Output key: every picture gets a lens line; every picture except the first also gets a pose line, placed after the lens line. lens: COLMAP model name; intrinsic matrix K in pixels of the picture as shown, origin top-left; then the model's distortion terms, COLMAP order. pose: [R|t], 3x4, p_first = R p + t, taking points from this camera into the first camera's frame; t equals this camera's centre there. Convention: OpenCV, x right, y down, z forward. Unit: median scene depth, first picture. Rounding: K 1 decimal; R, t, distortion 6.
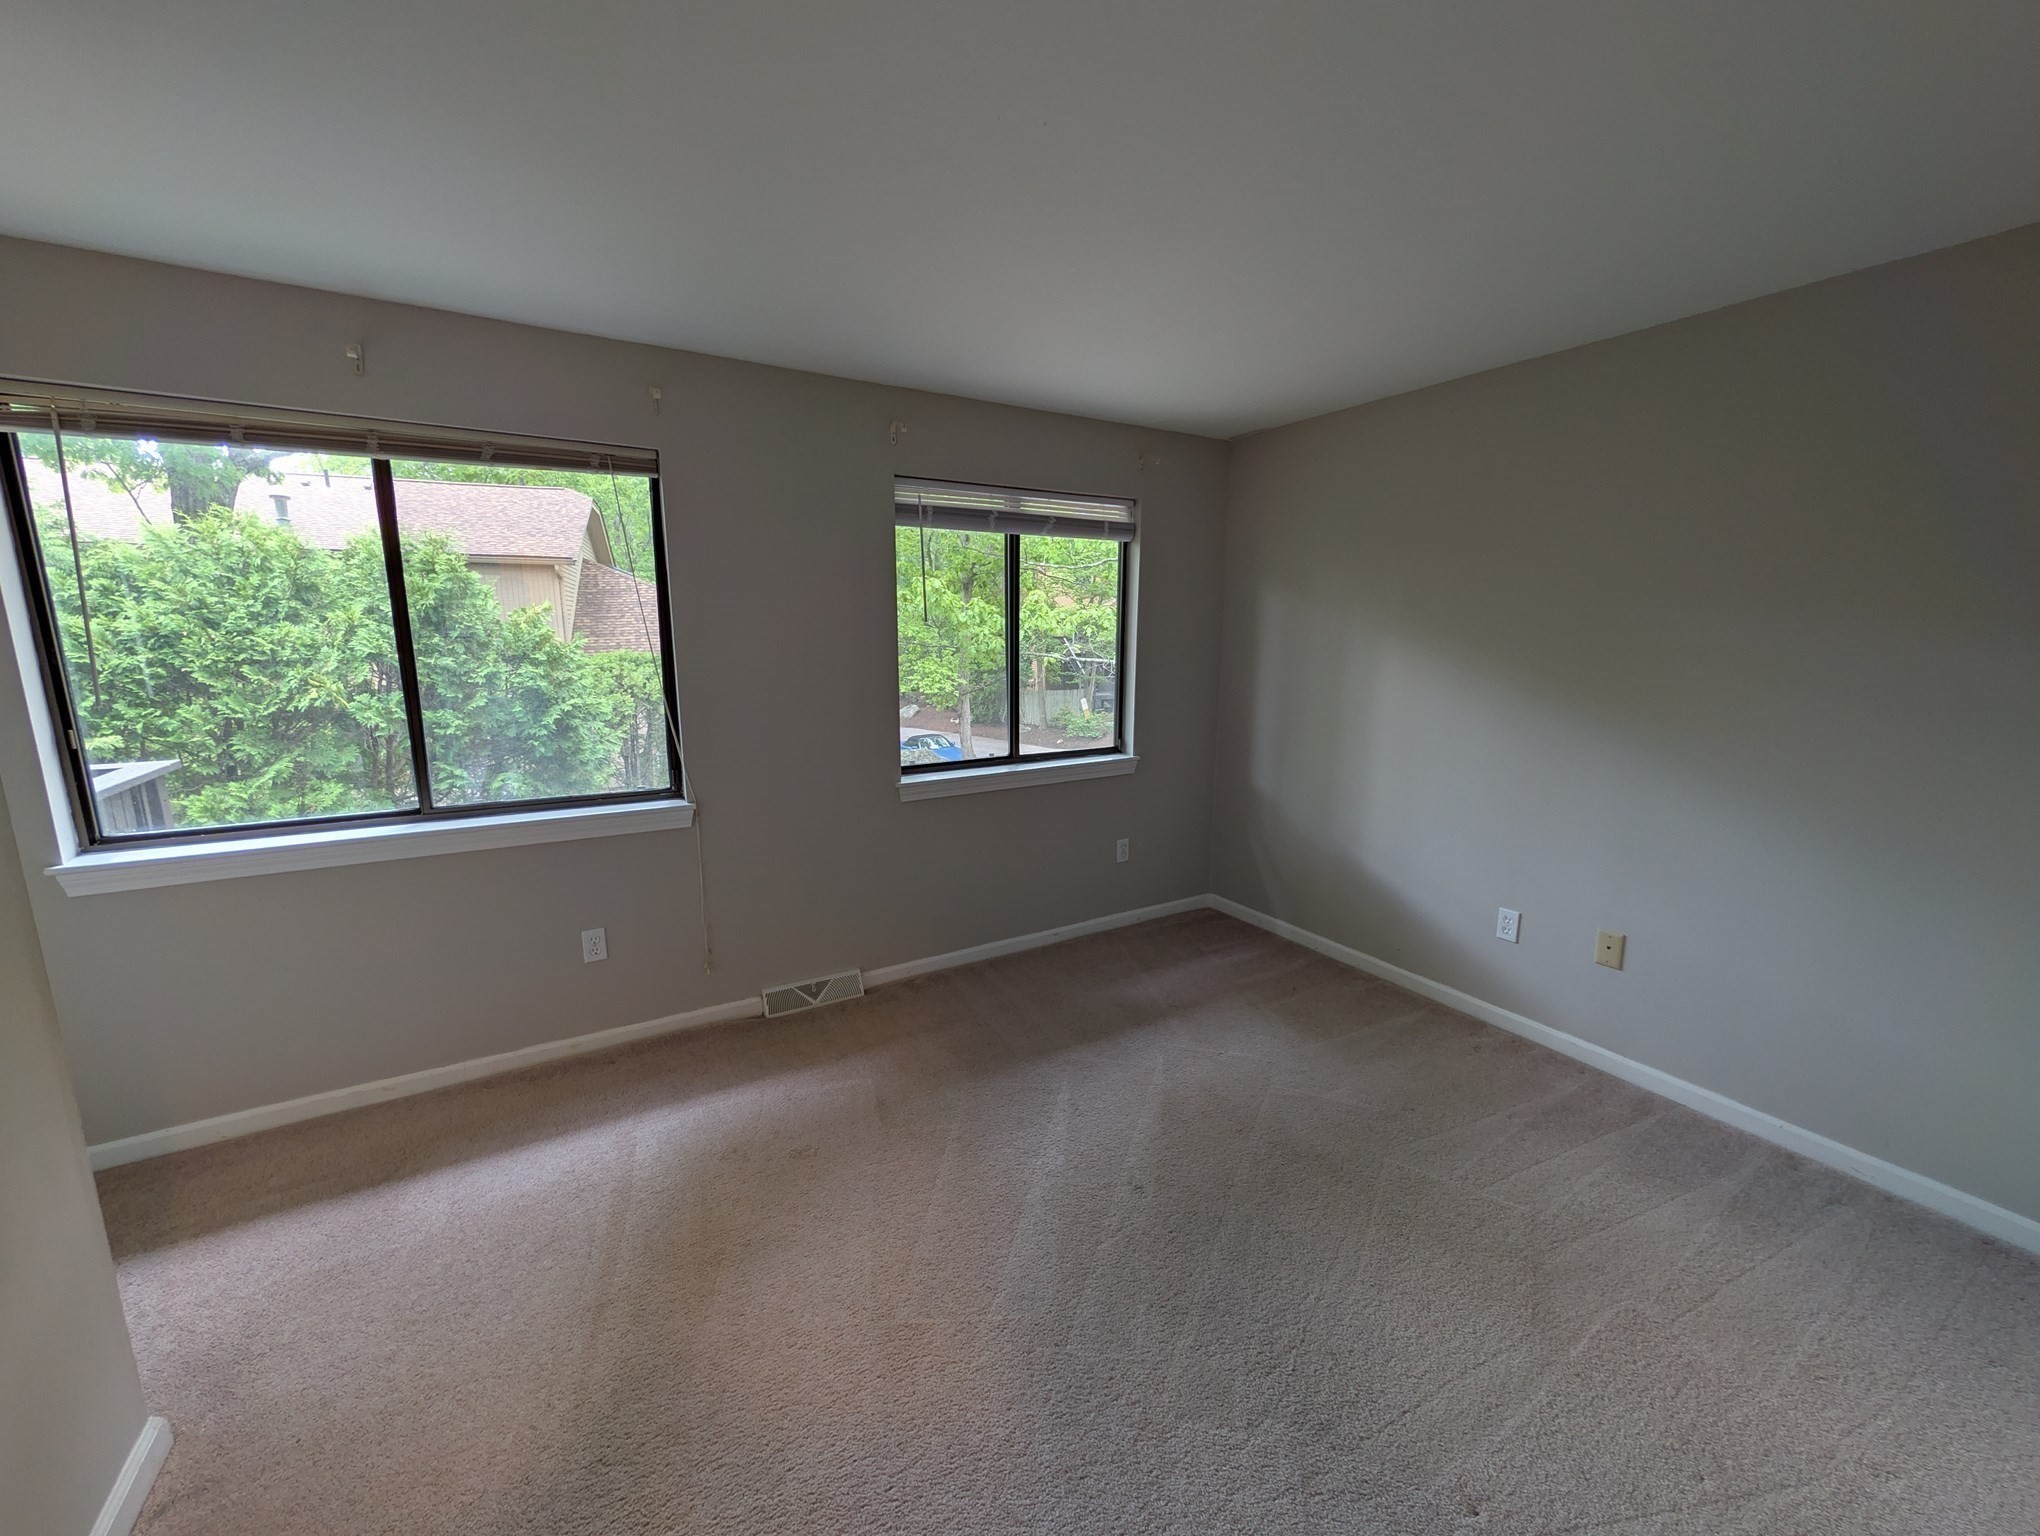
lens RADIAL K [[785.4, 0, 1012.2], [0, 785.4, 772.7], [0, 0, 1]] dist [-0.001055, 0.000333]
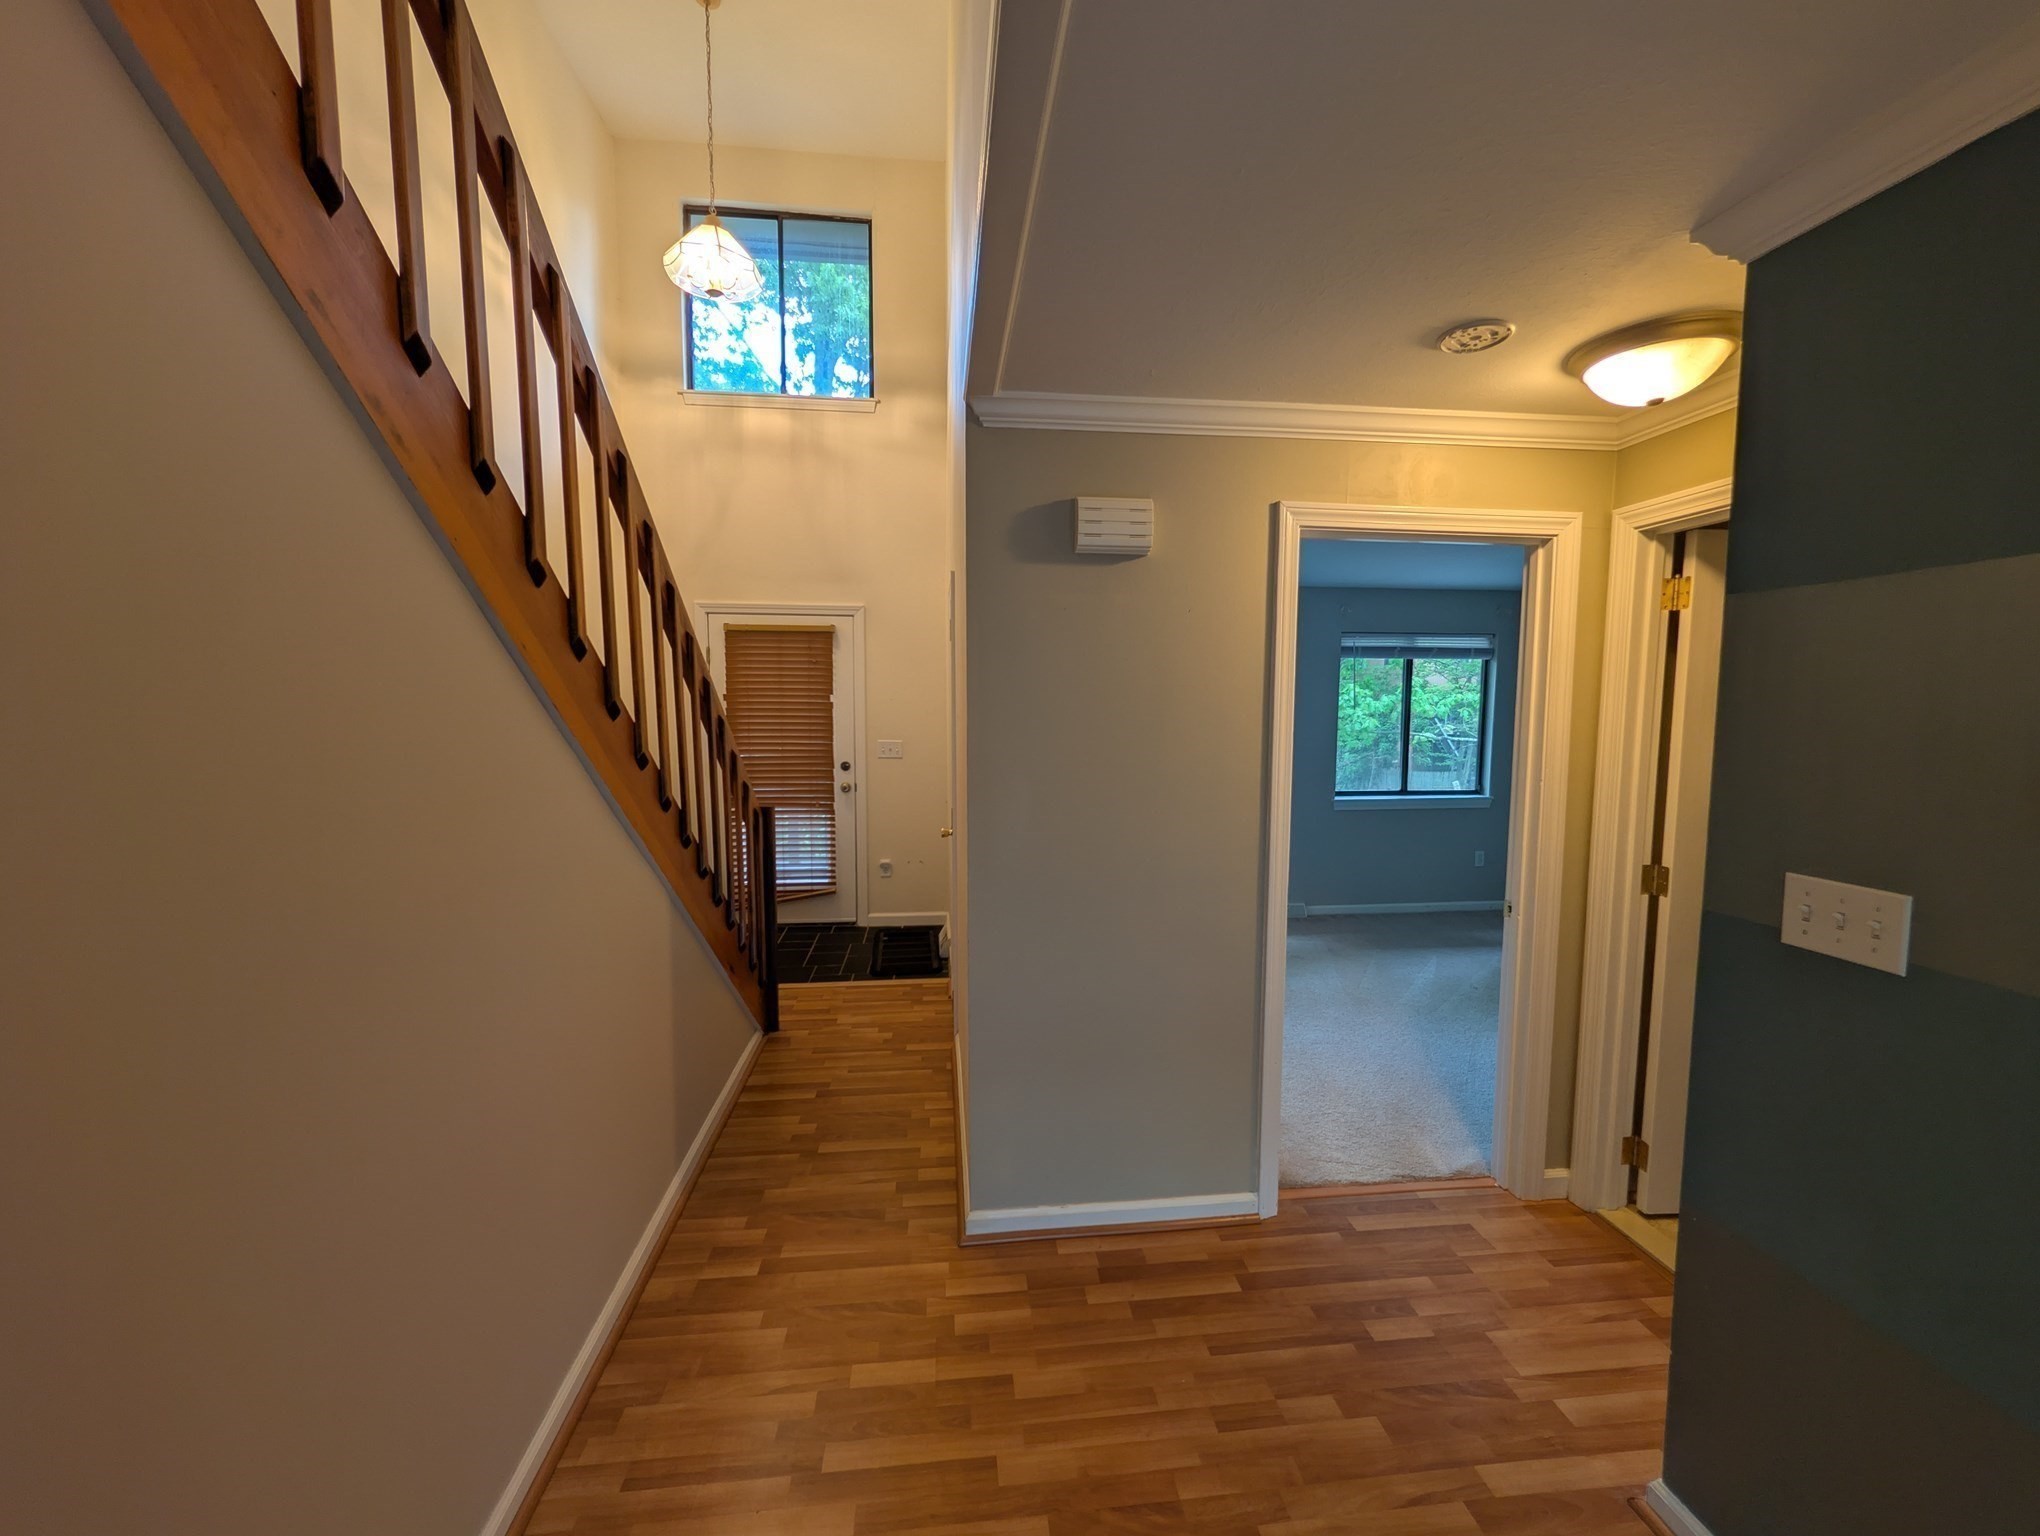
lens RADIAL K [[785.4, 0, 1022.6], [0, 785.4, 768.2], [0, 0, 1]] dist [-0.001055, 0.000333]
pose [[0.914203, 0.036602, -0.403600, -0.063030], [-0.078147, 0.993143, -0.086945, 0.131496], [0.397650, 0.111026, 0.910795, -0.780955]]
